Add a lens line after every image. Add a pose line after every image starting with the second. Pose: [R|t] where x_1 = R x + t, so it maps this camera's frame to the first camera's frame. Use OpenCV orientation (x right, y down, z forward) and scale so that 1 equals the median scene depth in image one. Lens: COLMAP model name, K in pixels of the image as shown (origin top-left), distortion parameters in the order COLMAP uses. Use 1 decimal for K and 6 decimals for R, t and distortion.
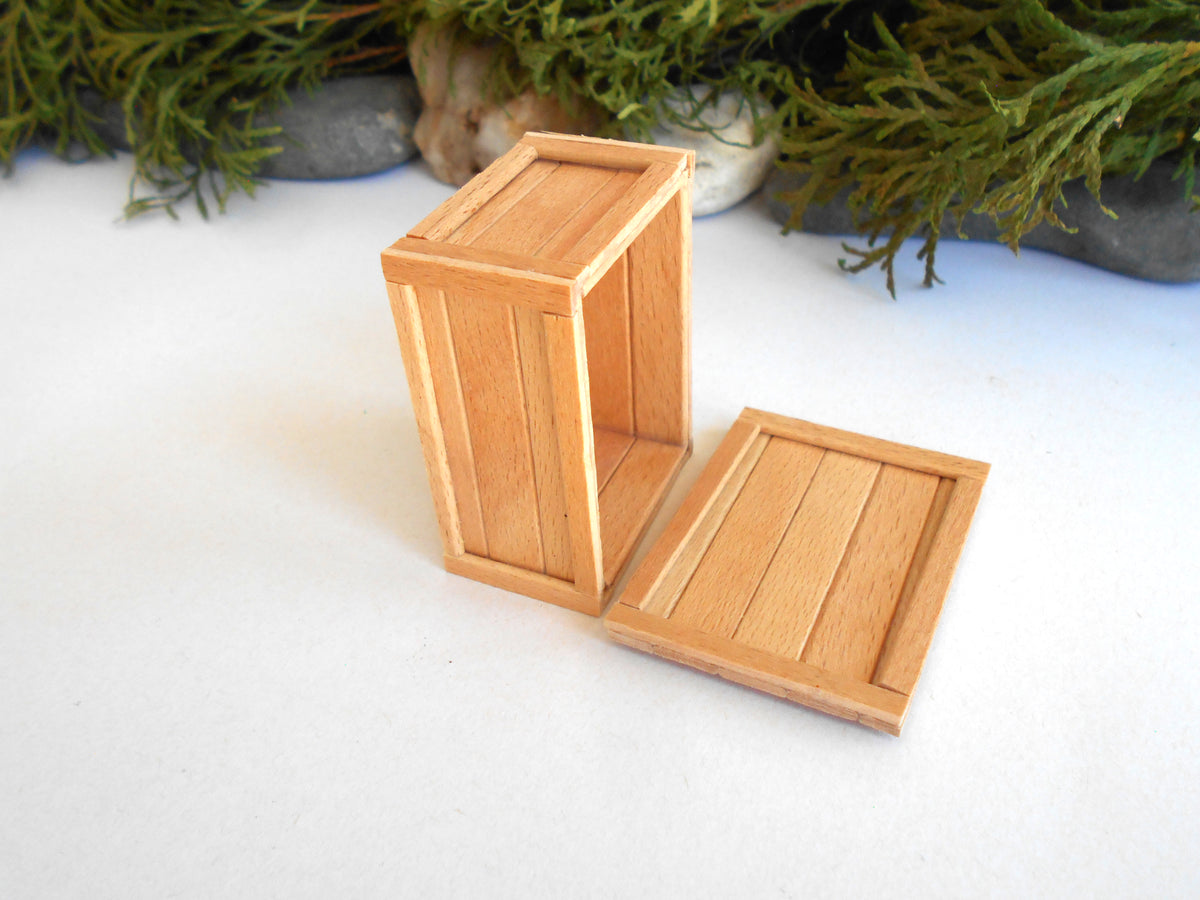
lens RADIAL K [[1033.2, 0, 600.0], [0, 1033.2, 450.0], [0, 0, 1]] dist [-0.014083, 0.014626]
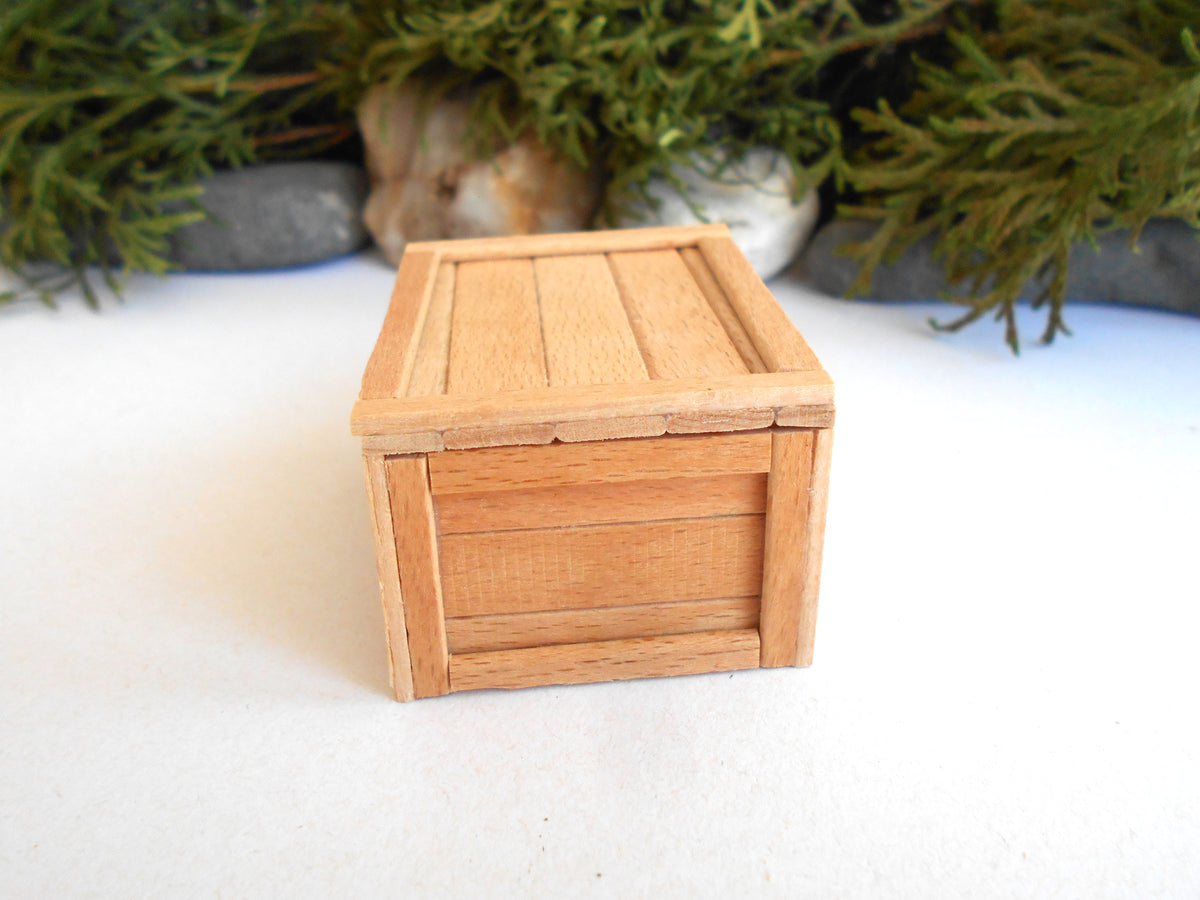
lens RADIAL K [[1033.2, 0, 600.0], [0, 1033.2, 450.0], [0, 0, 1]] dist [-0.014083, 0.014626]
pose [[0.990172, -0.037190, 0.134816, -0.139290], [0.063273, 0.978820, -0.194699, 0.058264], [-0.124719, 0.201316, 0.971554, 0.273462]]
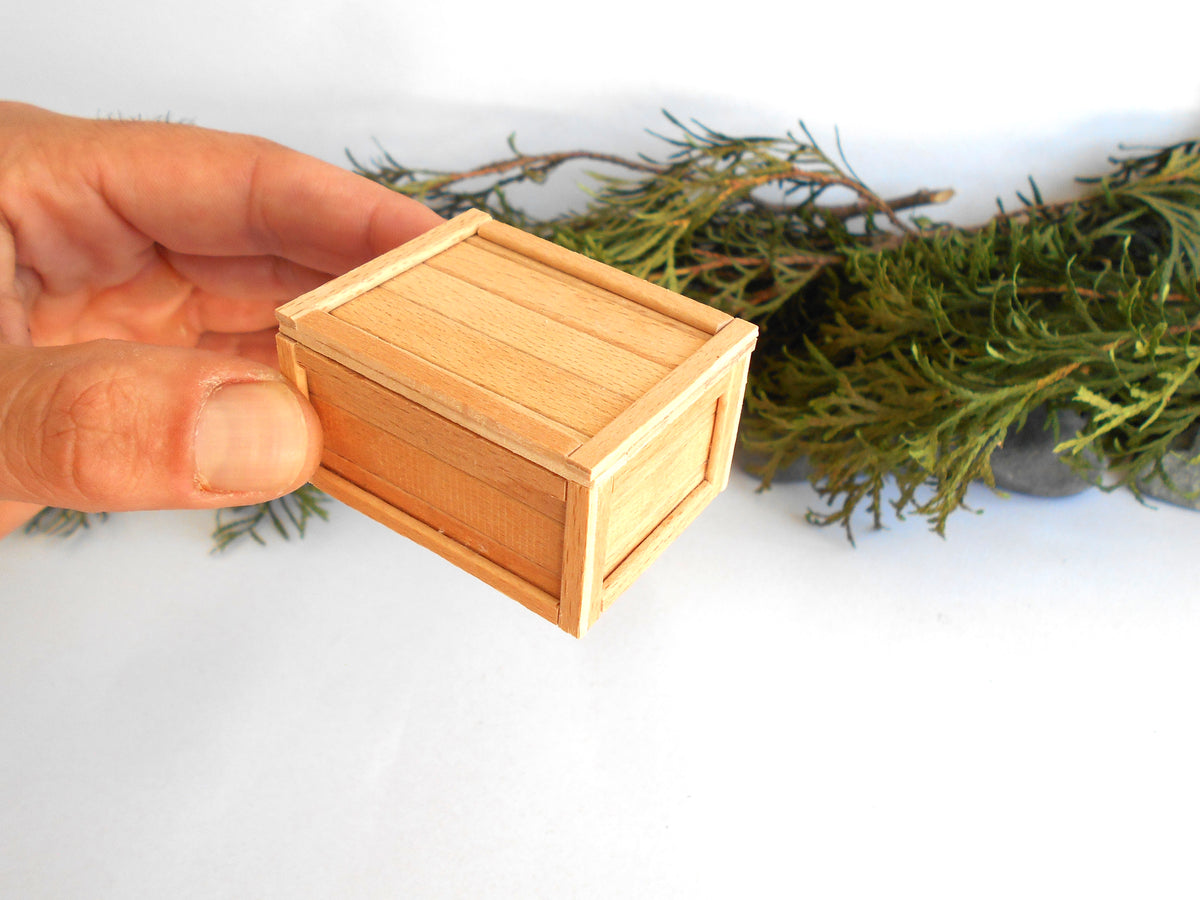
lens RADIAL K [[1033.2, 0, 600.0], [0, 1033.2, 450.0], [0, 0, 1]] dist [-0.014083, 0.014626]
pose [[0.985403, -0.156932, 0.065978, -0.095398], [0.159111, 0.986830, -0.029151, -0.272965], [-0.060534, 0.039223, 0.997395, -0.277335]]
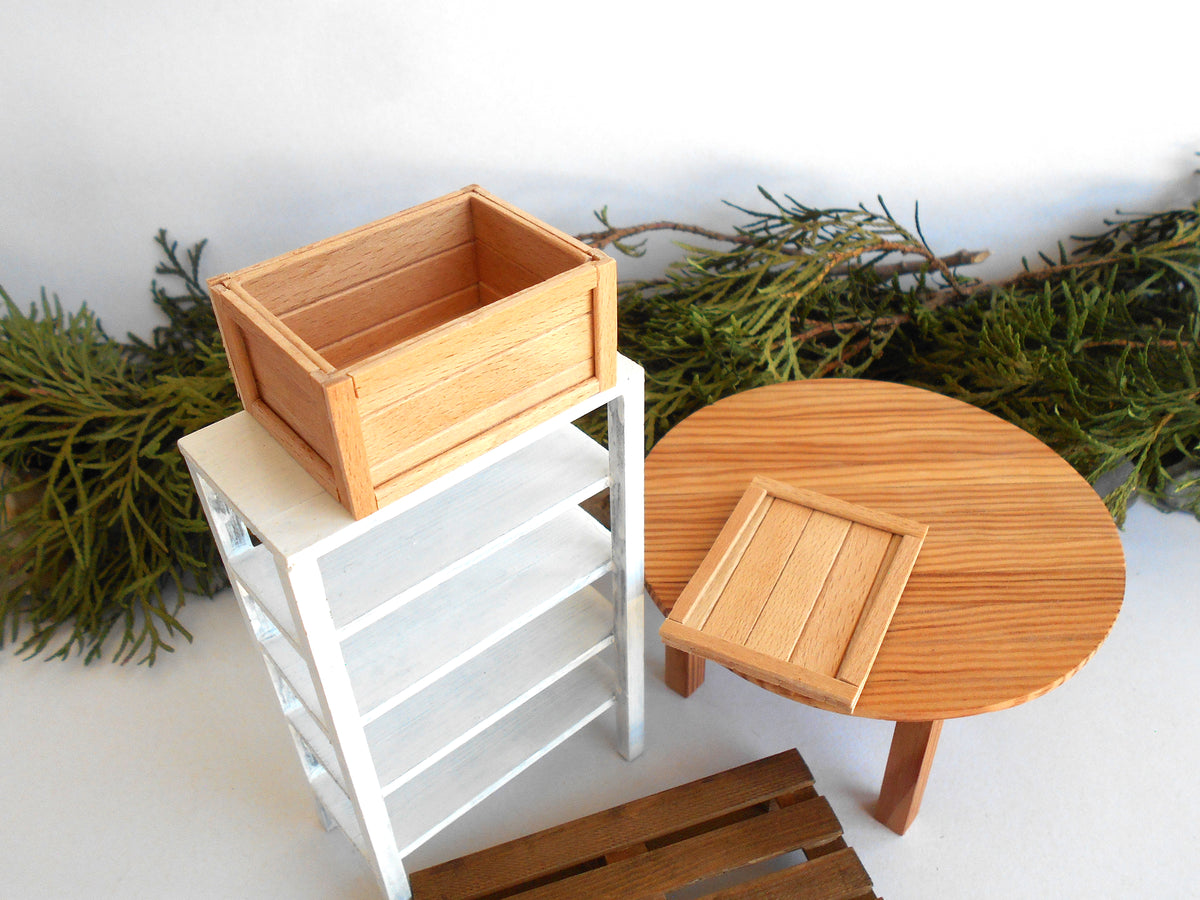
lens RADIAL K [[1033.2, 0, 600.0], [0, 1033.2, 450.0], [0, 0, 1]] dist [-0.014083, 0.014626]
pose [[0.913730, -0.239669, 0.328109, -0.609747], [0.238761, 0.970095, 0.043698, -0.500456], [-0.328770, 0.038412, 0.943629, -0.209018]]
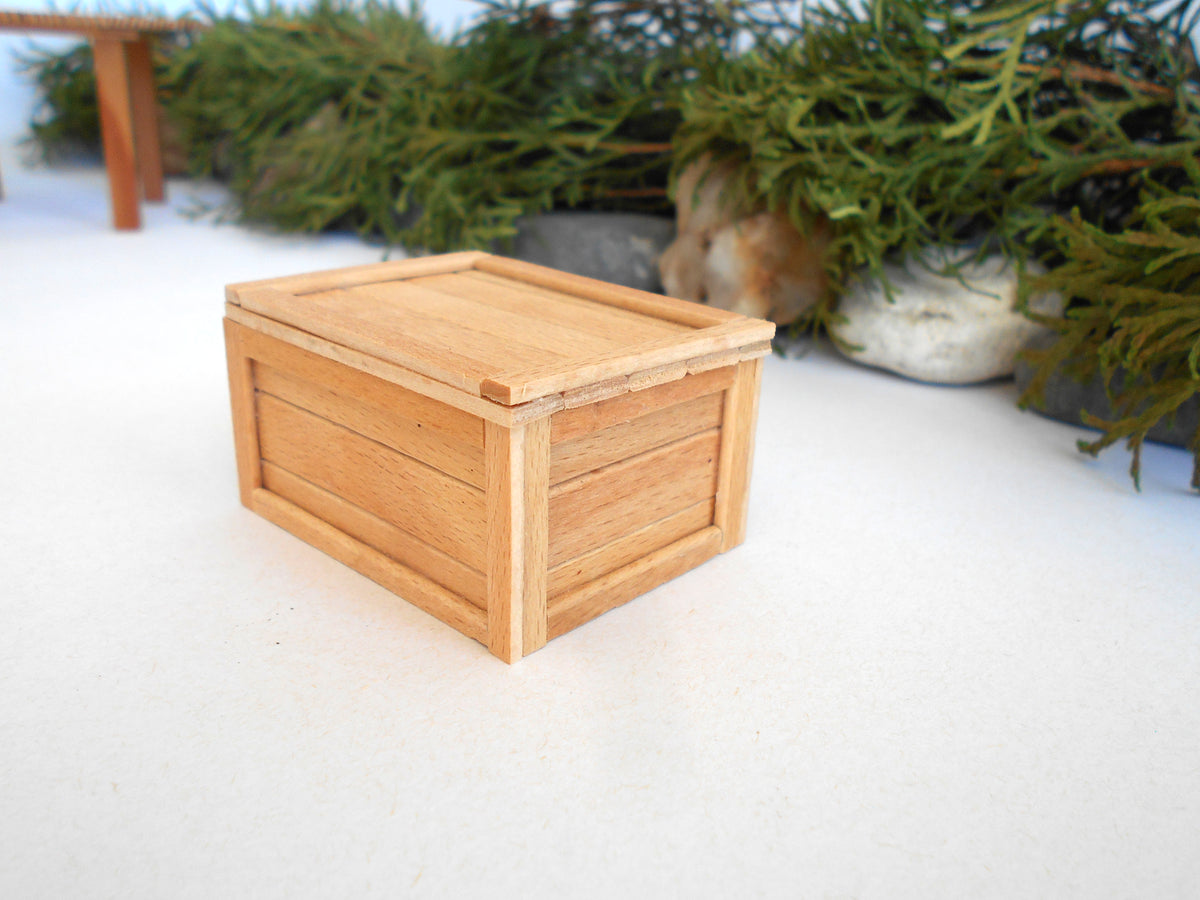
lens RADIAL K [[1033.2, 0, 600.0], [0, 1033.2, 450.0], [0, 0, 1]] dist [-0.014083, 0.014626]
pose [[0.899166, 0.230509, -0.371975, 0.202973], [-0.330364, 0.915008, -0.231561, 0.114508], [0.286983, 0.331099, 0.898896, 0.231519]]
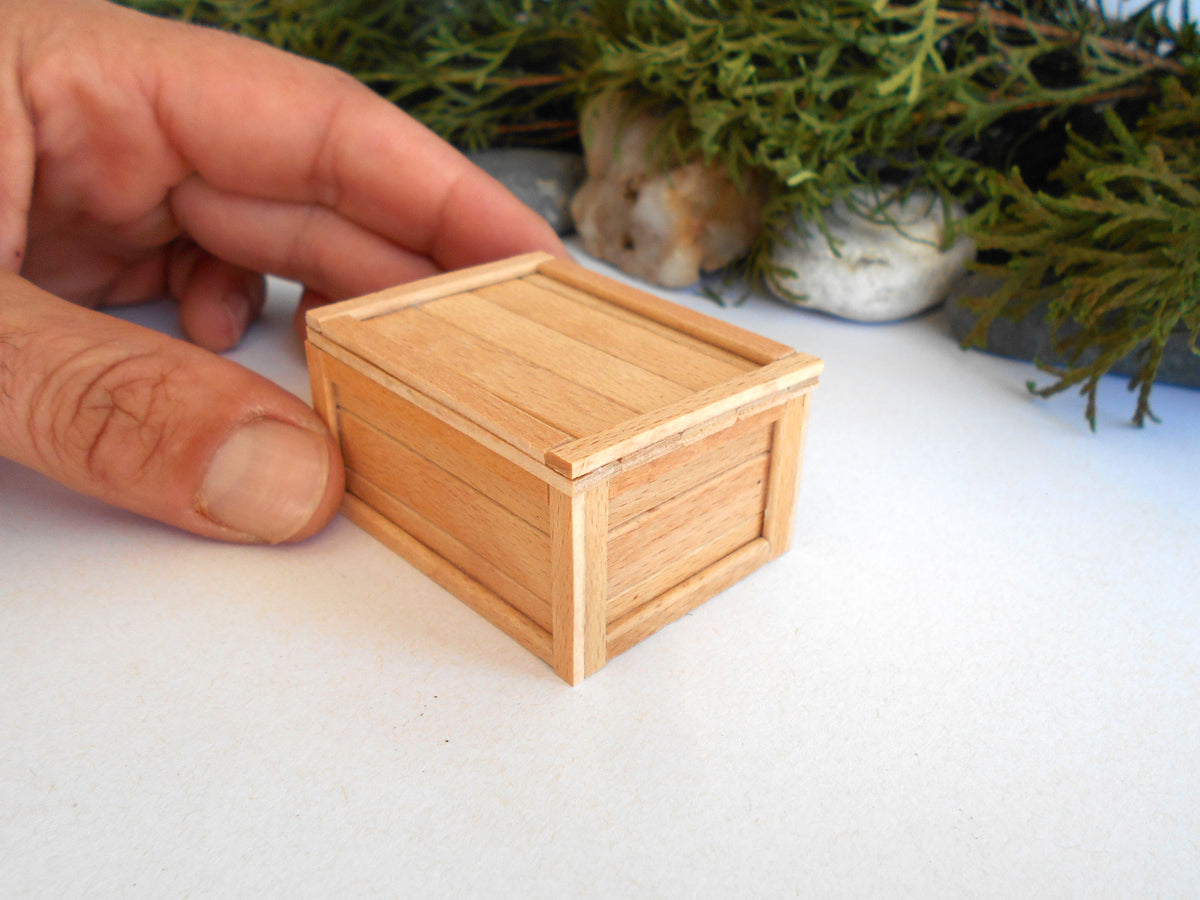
lens RADIAL K [[1033.2, 0, 600.0], [0, 1033.2, 450.0], [0, 0, 1]] dist [-0.014083, 0.014626]
pose [[0.975170, 0.158972, -0.154181, 0.031926], [-0.182173, 0.971710, -0.150310, 0.059861], [0.125924, 0.174666, 0.976542, 0.153023]]
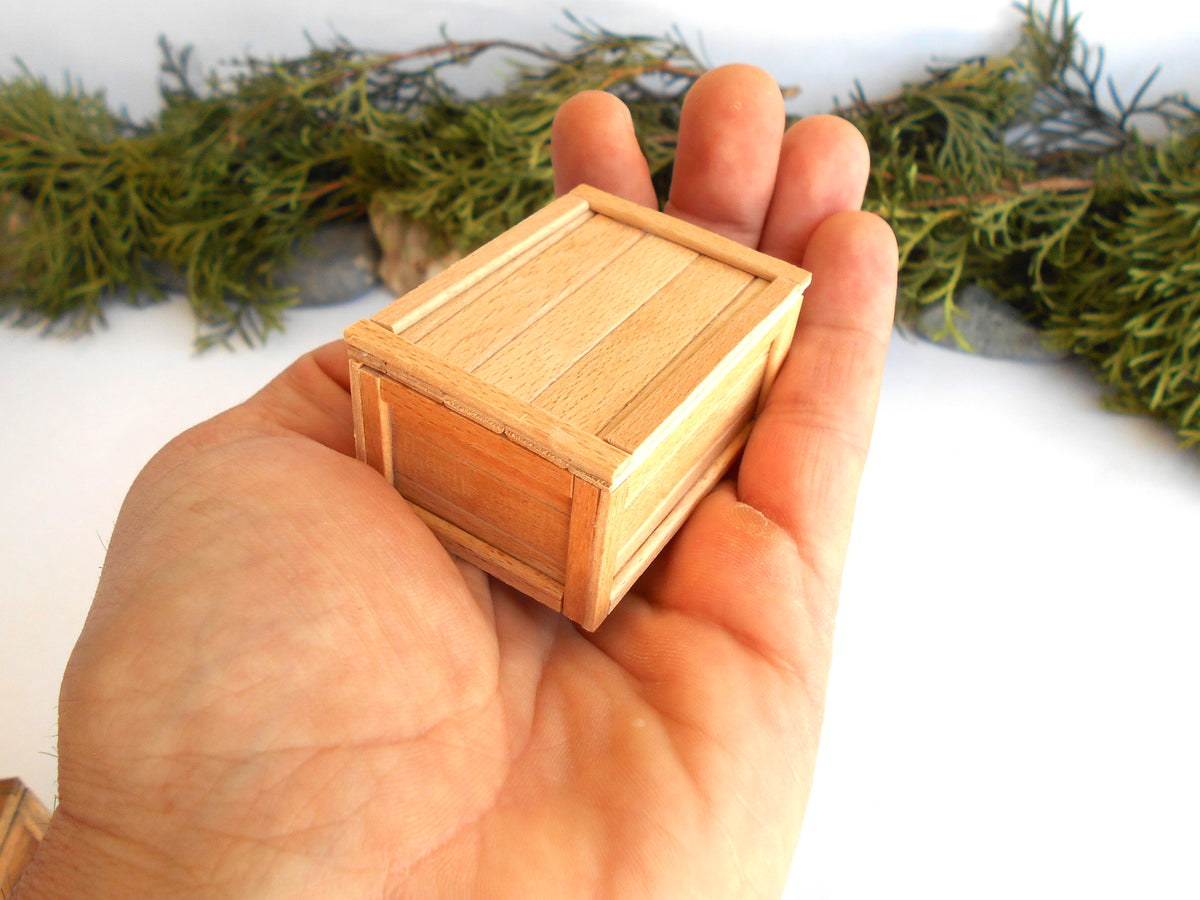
lens RADIAL K [[1033.2, 0, 600.0], [0, 1033.2, 450.0], [0, 0, 1]] dist [-0.014083, 0.014626]
pose [[0.991499, -0.115848, 0.059232, 0.022097], [0.112079, 0.991673, 0.063422, -0.134084], [-0.066086, -0.056244, 0.996228, -0.648352]]
